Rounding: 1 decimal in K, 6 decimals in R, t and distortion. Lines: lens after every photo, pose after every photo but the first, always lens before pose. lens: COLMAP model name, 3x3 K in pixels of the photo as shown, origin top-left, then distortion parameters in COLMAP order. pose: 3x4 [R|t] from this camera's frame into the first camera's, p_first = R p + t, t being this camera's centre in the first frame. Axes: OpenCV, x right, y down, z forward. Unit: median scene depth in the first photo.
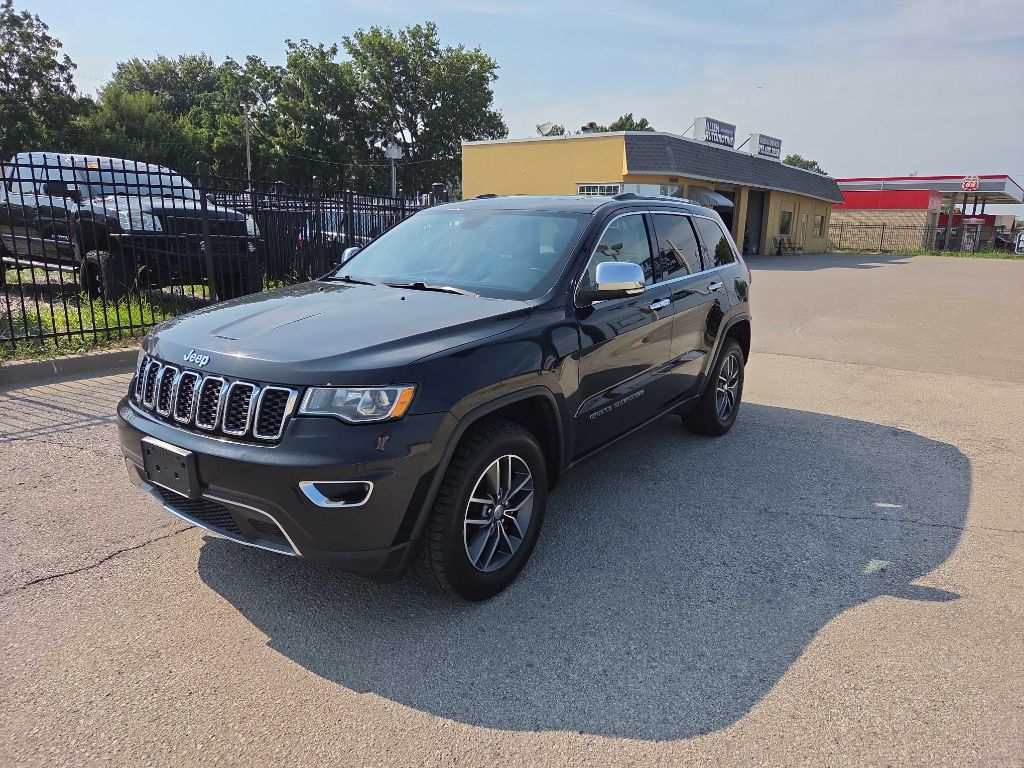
lens RADIAL K [[681.5, 0, 512.0], [0, 681.5, 384.0], [0, 0, 1]] dist [0.037971, -0.030150]
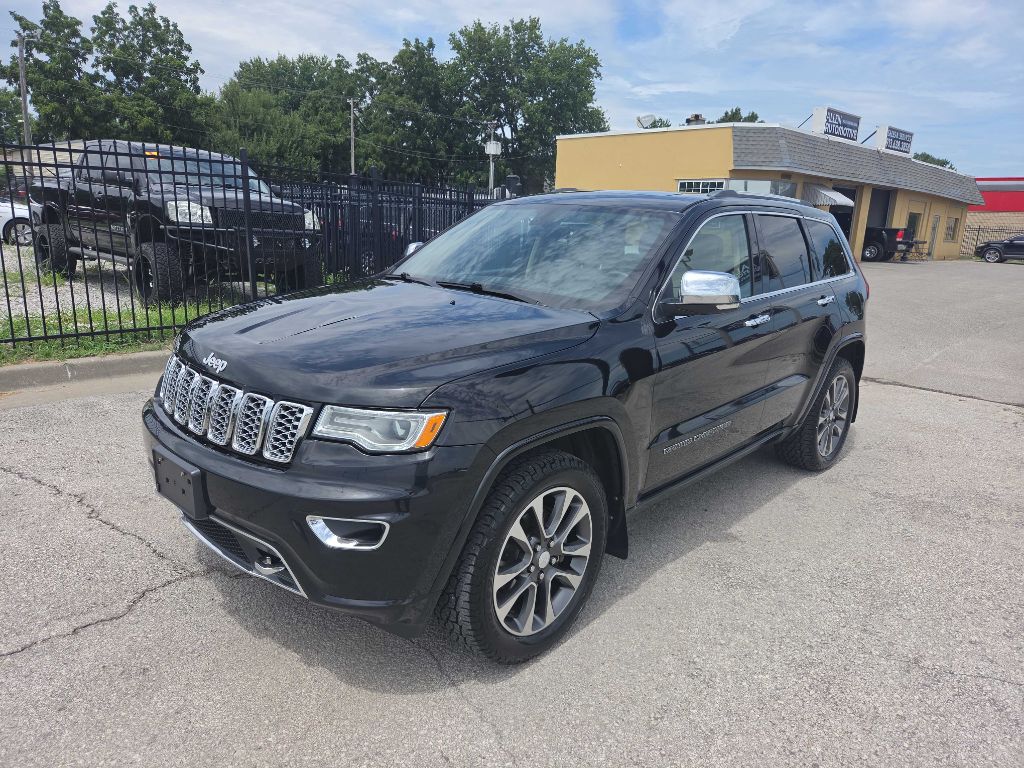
lens RADIAL K [[685.7, 0, 507.1], [0, 685.7, 384.6], [0, 0, 1]] dist [0.036922, -0.024387]
pose [[0.989229, 0.049363, -0.137800, 0.026785], [-0.048936, 0.998781, 0.006484, -0.021407], [0.137952, 0.000330, 0.990439, 0.098780]]
